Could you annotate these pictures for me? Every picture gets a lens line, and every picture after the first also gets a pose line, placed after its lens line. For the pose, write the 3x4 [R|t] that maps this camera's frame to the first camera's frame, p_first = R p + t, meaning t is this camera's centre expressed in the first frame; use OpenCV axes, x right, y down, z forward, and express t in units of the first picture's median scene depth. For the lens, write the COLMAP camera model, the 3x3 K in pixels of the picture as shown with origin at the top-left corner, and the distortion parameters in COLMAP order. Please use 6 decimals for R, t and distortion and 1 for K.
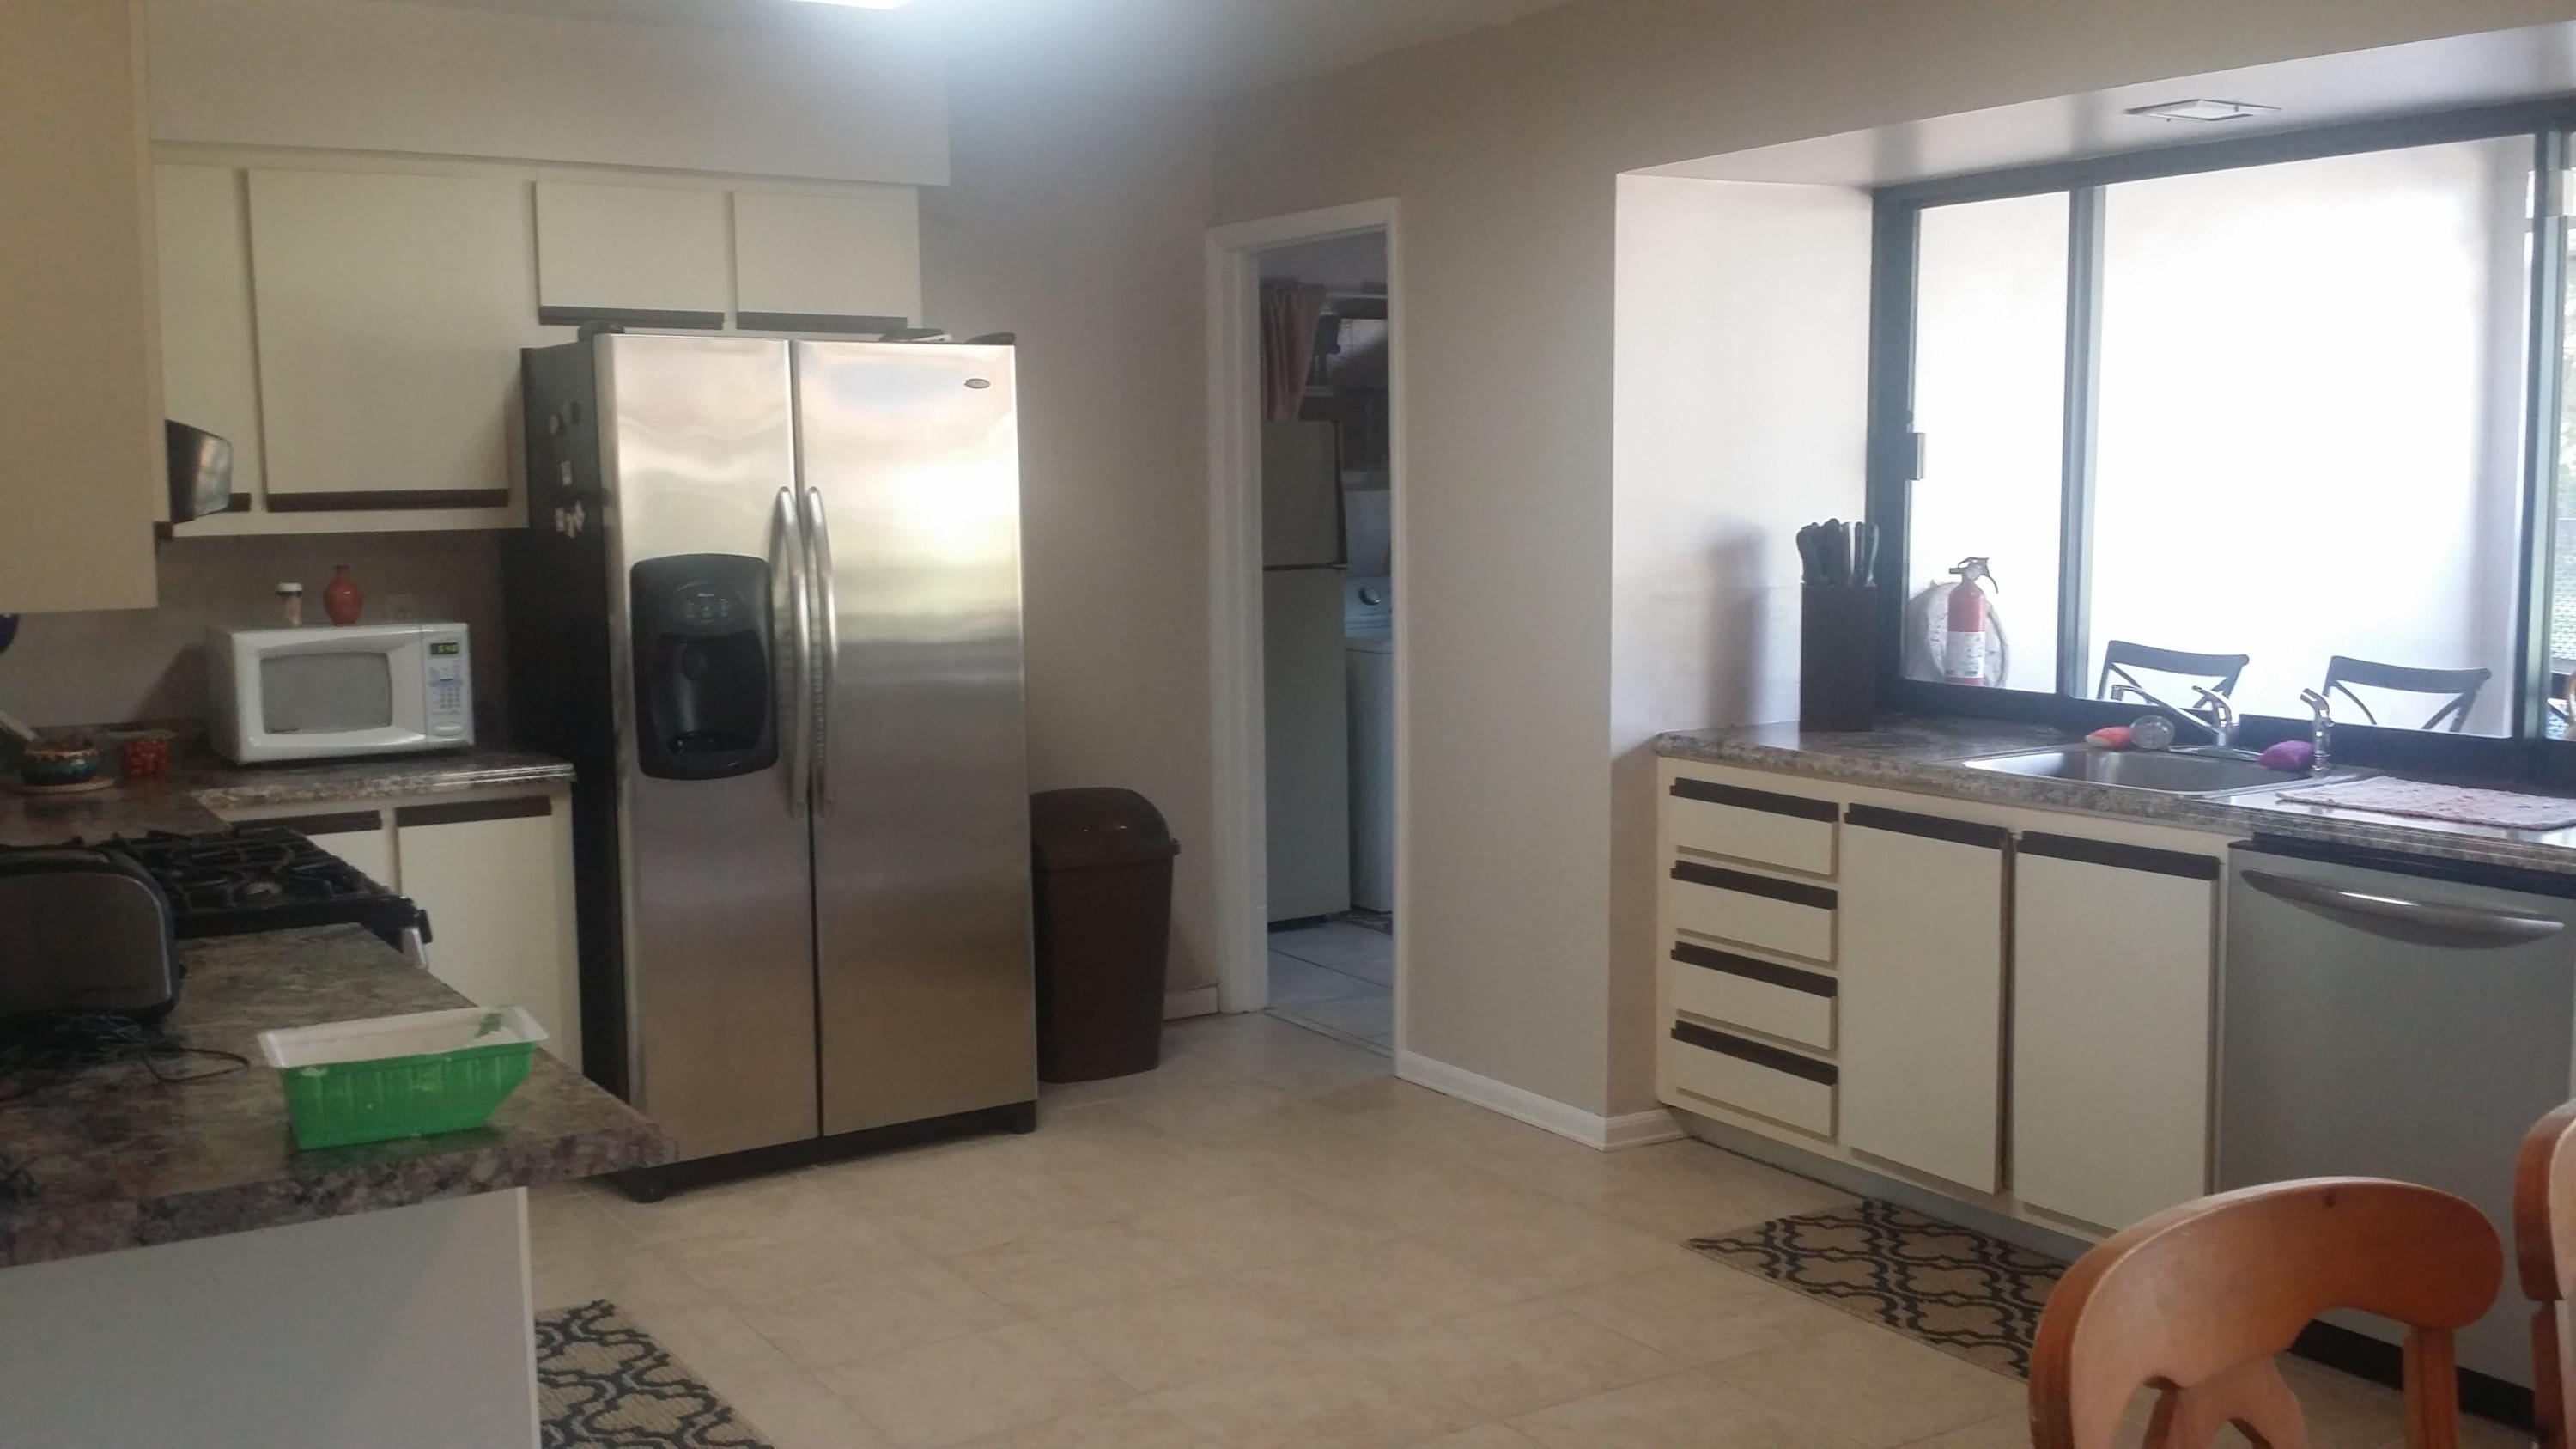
lens RADIAL K [[2401.3, 0, 1288.0], [0, 2401.3, 724.5], [0, 0, 1]] dist [0.003448, 0.001229]
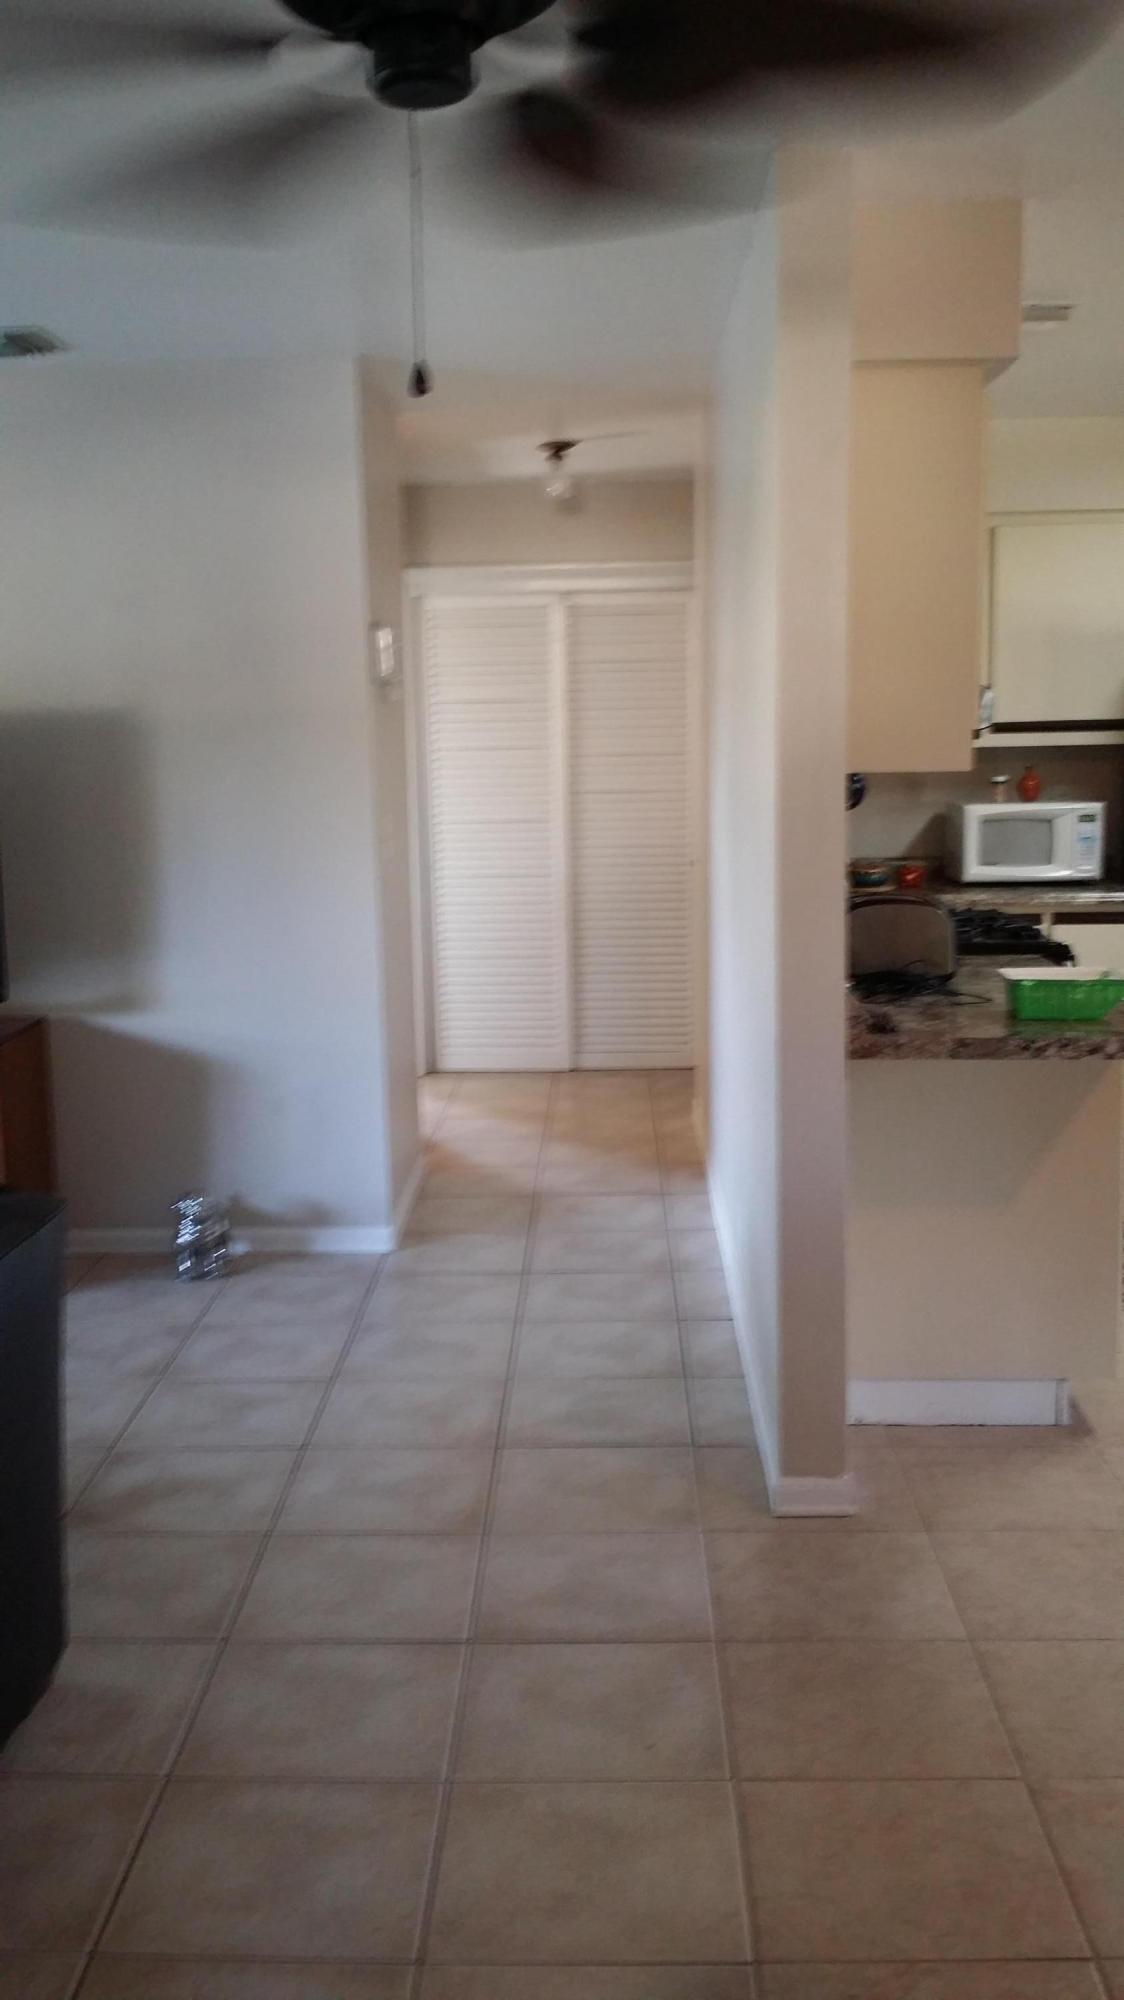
lens RADIAL K [[1867.7, 0, 562.0], [0, 1867.7, 1000.0], [0, 0, 1]] dist [0.091436, -0.178546]
pose [[0.828182, 0.085613, -0.553882, 0.070734], [-0.062138, 0.996197, 0.061070, 0.036143], [0.557004, -0.016160, 0.830352, -0.261870]]
